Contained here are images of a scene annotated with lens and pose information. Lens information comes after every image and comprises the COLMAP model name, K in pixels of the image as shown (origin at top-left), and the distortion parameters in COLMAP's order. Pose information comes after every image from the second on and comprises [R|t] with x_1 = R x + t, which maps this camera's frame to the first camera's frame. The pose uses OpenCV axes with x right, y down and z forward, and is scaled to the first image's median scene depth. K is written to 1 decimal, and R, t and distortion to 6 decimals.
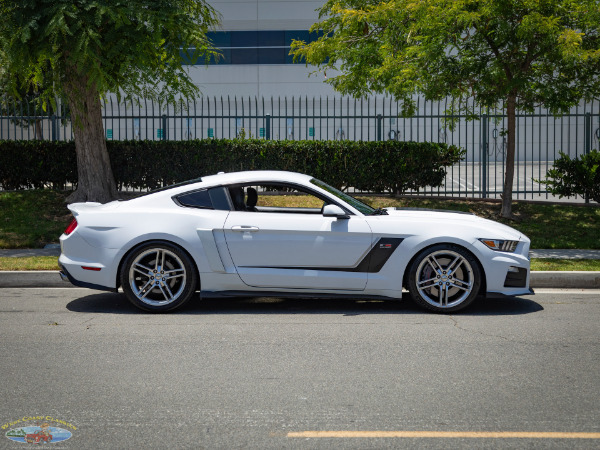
lens RADIAL K [[1261.2, 0, 303.4], [0, 1261.2, 231.4], [0, 0, 1]] dist [0.114239, 0.000000]
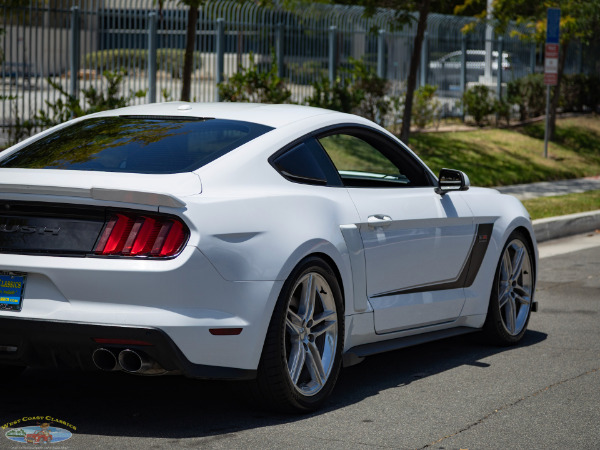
lens RADIAL K [[2029.0, 0, 296.6], [0, 2029.0, 220.3], [0, 0, 1]] dist [0.025867, 0.000000]
pose [[0.404516, -0.048656, 0.913236, -0.799878], [0.050970, 0.998231, 0.030608, -0.028618], [-0.913110, 0.034166, 0.406280, 0.700612]]
